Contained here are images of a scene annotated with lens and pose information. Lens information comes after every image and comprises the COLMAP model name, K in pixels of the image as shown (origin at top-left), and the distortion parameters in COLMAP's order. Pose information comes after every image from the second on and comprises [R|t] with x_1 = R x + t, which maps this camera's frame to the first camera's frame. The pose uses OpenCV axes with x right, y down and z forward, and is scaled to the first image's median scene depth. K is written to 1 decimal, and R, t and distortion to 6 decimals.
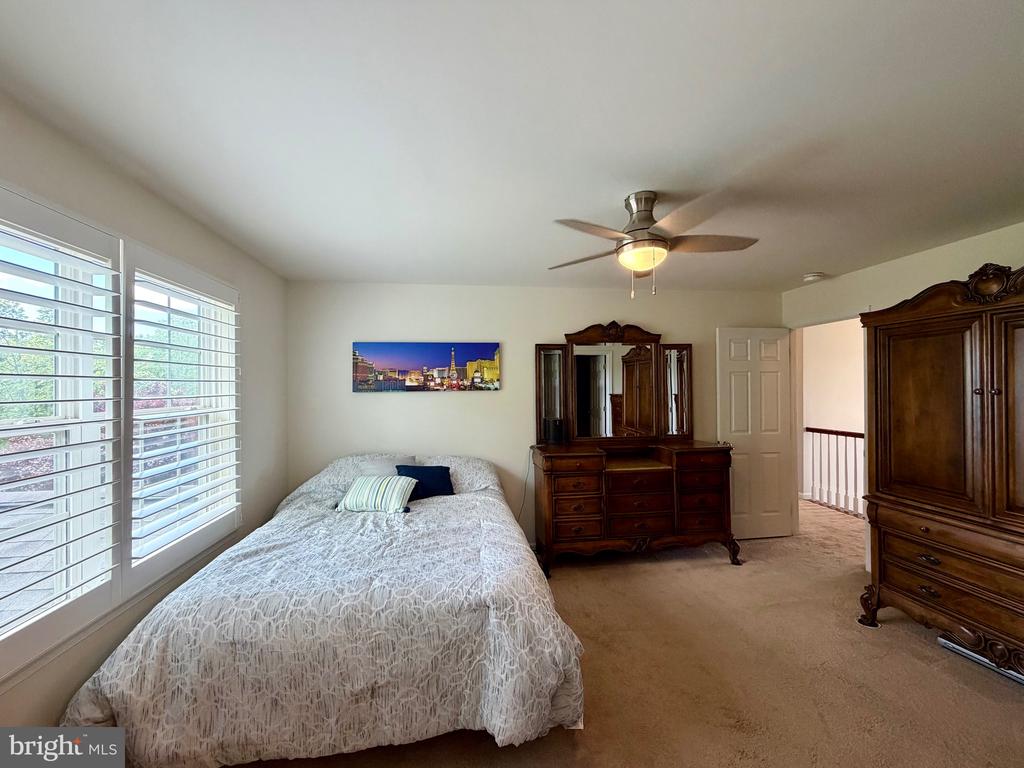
lens RADIAL K [[409.7, 0, 514.1], [0, 409.7, 383.7], [0, 0, 1]] dist [0.000760, -0.000373]
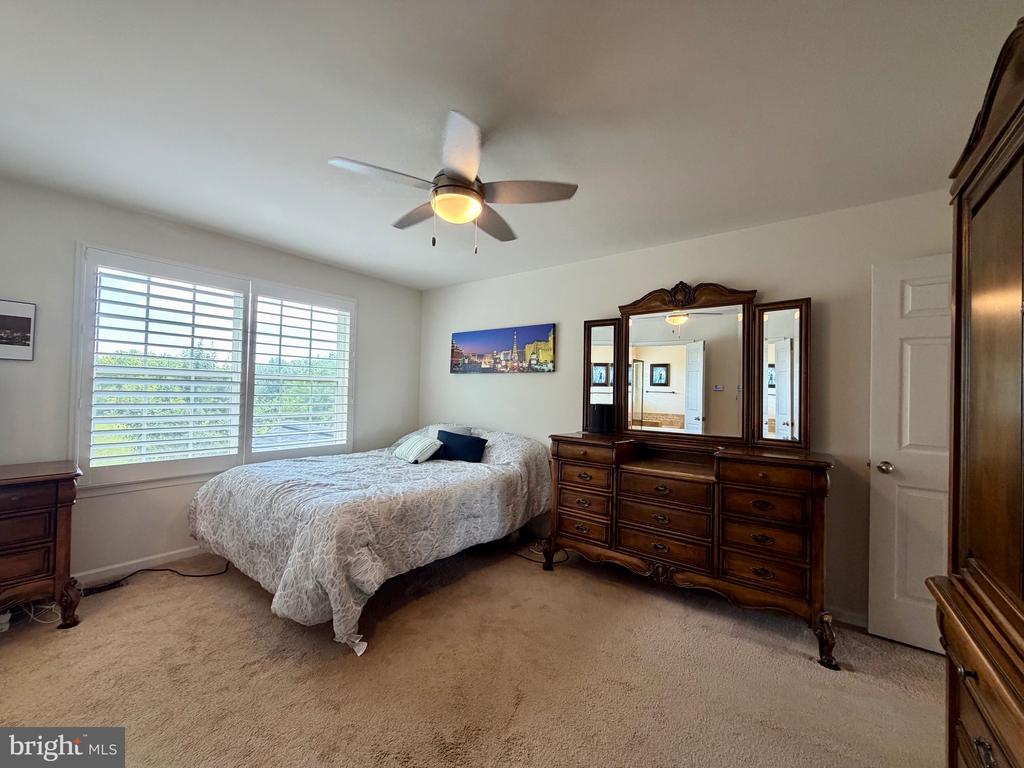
lens RADIAL K [[409.7, 0, 512.1], [0, 409.7, 386.7], [0, 0, 1]] dist [0.000760, -0.000373]
pose [[0.697644, 0.016928, -0.716245, 0.611313], [-0.026346, 0.999651, -0.002036, 0.056781], [0.715960, 0.020290, 0.697846, 0.256247]]
